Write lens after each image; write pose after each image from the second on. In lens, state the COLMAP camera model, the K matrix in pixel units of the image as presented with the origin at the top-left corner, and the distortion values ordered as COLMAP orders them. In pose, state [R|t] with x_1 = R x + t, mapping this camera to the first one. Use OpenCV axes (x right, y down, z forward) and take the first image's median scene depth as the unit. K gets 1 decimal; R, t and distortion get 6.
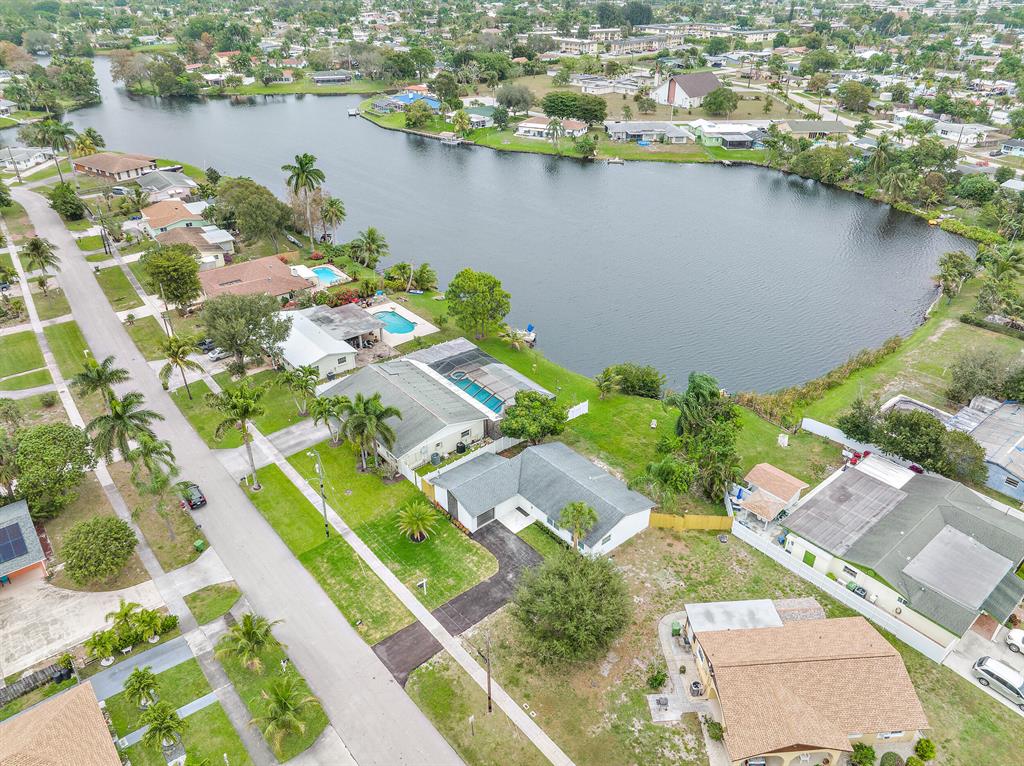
lens RADIAL K [[716.4, 0, 512.2], [0, 716.4, 382.4], [0, 0, 1]] dist [-0.037894, 0.005453]
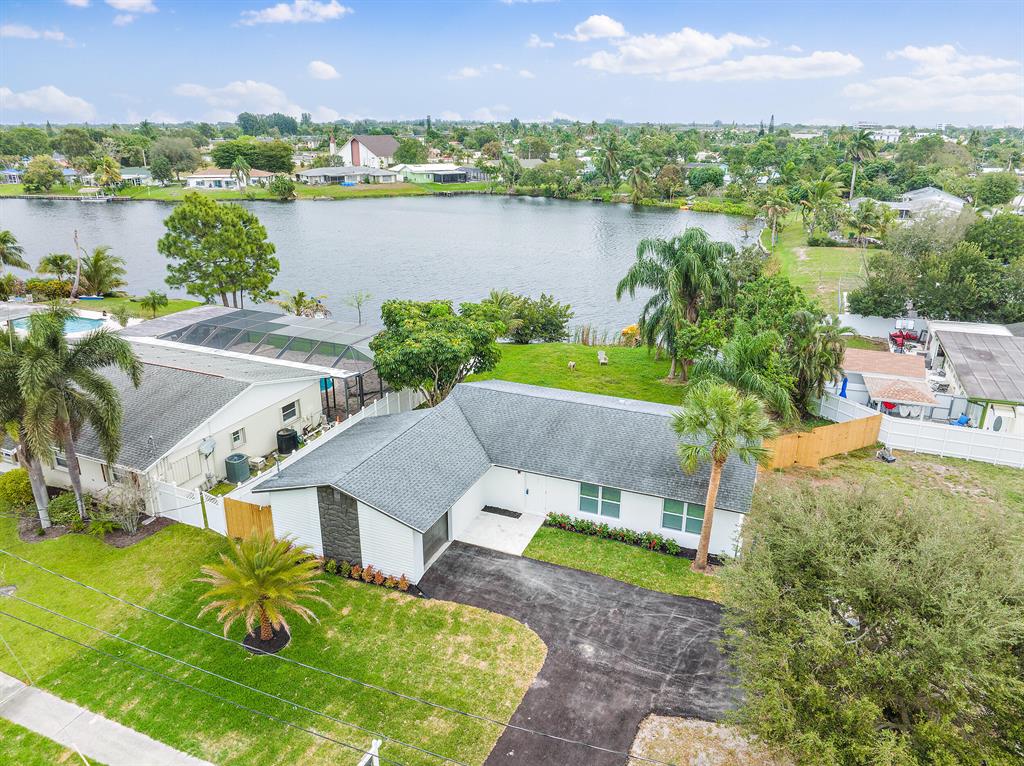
lens RADIAL K [[716.4, 0, 512.6], [0, 716.4, 383.9], [0, 0, 1]] dist [-0.037894, 0.005453]
pose [[0.888696, -0.153352, 0.432091, -0.135928], [0.228299, 0.965277, -0.126966, 0.148425], [-0.397617, 0.211480, 0.892848, 0.553616]]
